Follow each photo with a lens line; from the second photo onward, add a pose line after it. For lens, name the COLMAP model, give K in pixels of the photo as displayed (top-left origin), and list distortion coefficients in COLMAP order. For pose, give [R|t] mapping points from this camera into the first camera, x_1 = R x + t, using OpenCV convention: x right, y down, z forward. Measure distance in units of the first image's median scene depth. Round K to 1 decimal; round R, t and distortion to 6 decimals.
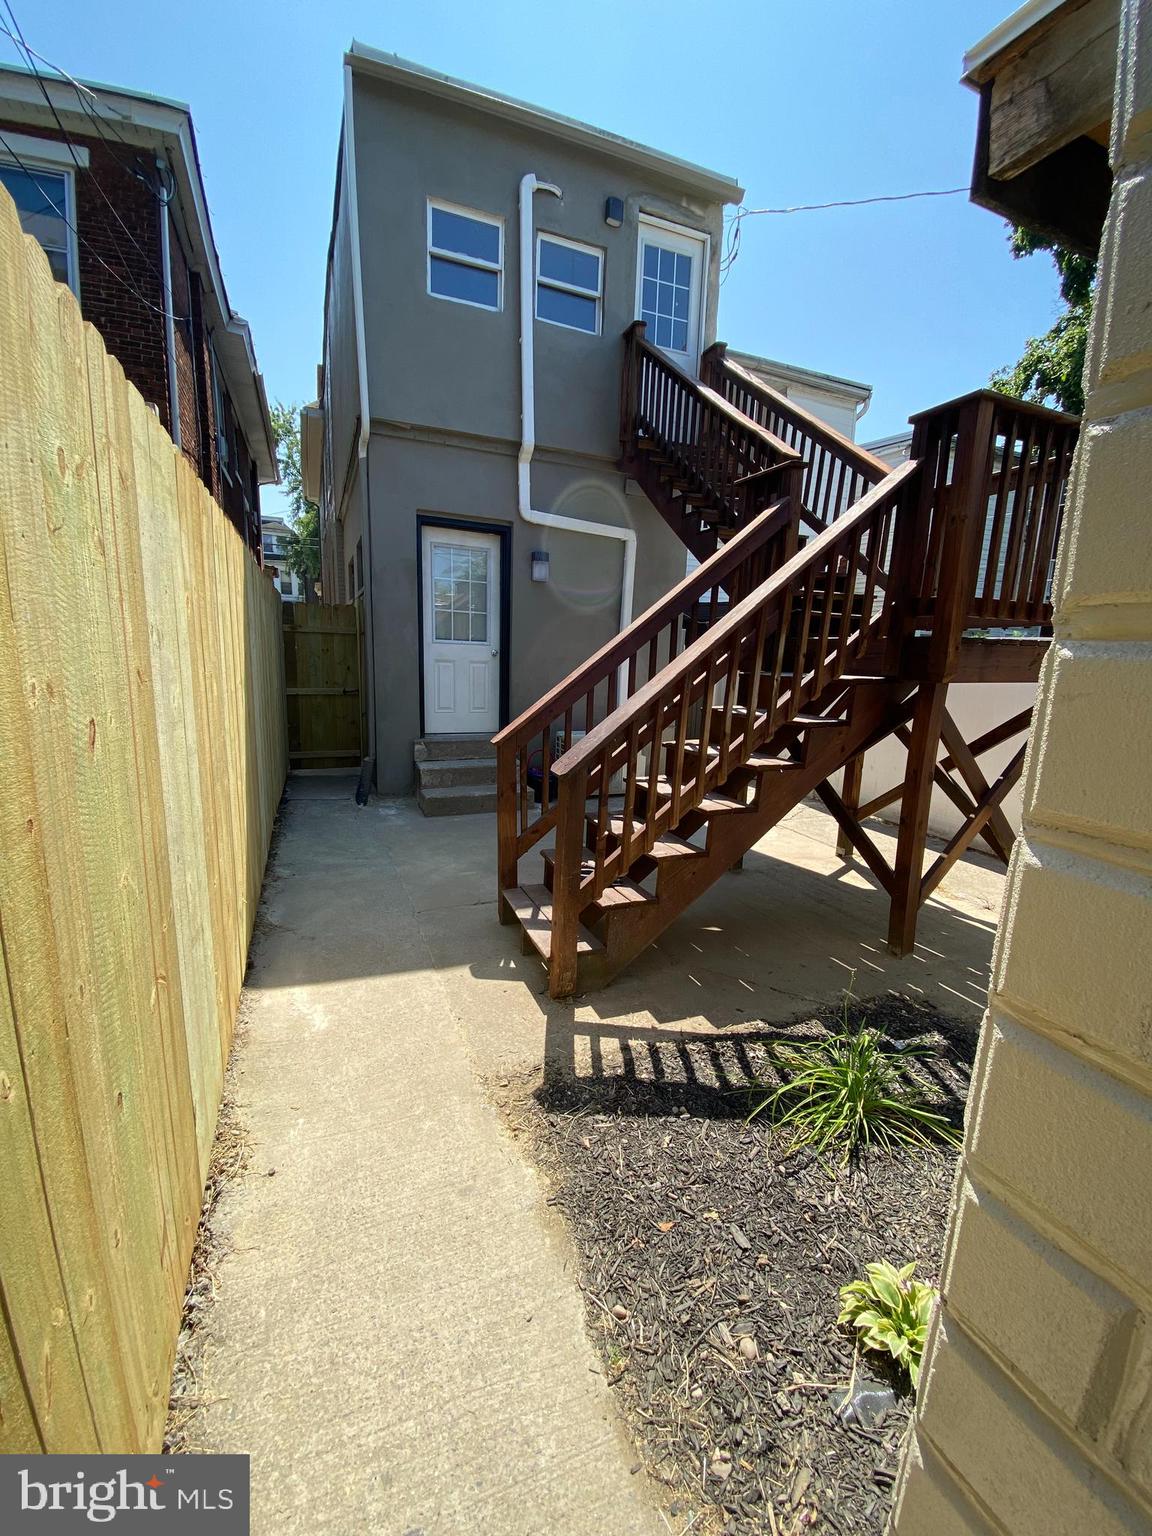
lens RADIAL K [[611.4, 0, 580.9], [0, 611.4, 769.3], [0, 0, 1]] dist [0.045364, -0.037872]
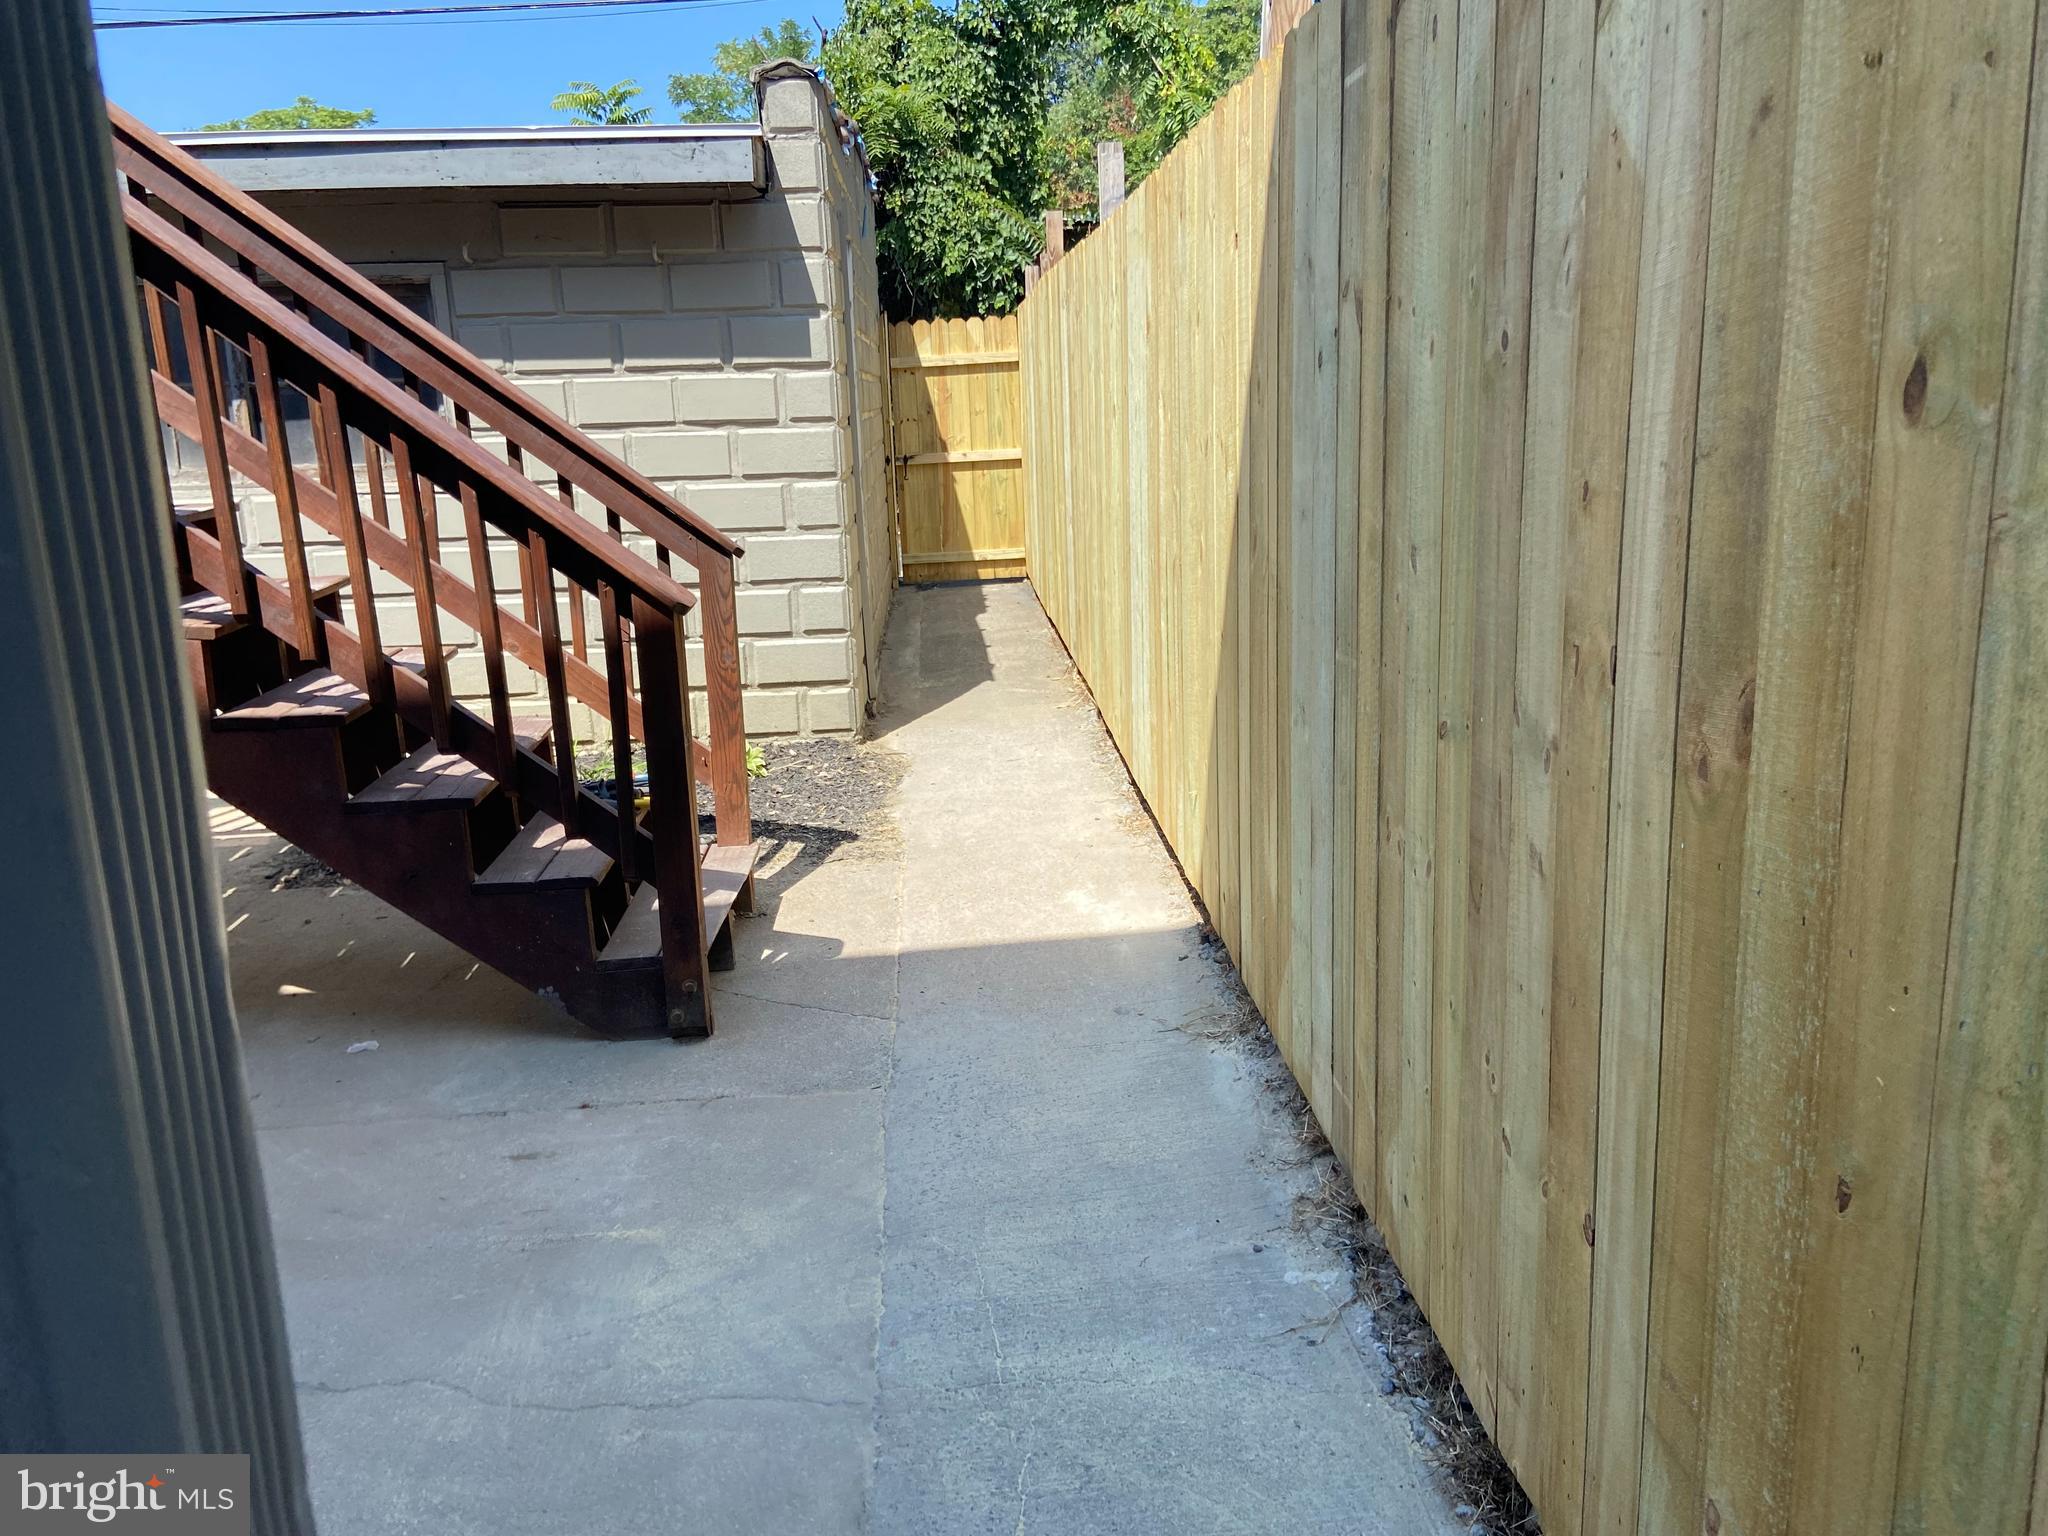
lens RADIAL K [[1515.7, 0, 1024.9], [0, 1515.7, 764.1], [0, 0, 1]] dist [0.108070, -0.161784]
pose [[-0.941727, -0.083274, 0.325908, -0.787315], [0.063943, 0.906889, 0.416491, -0.401795], [-0.330245, 0.413060, -0.848716, 2.084920]]
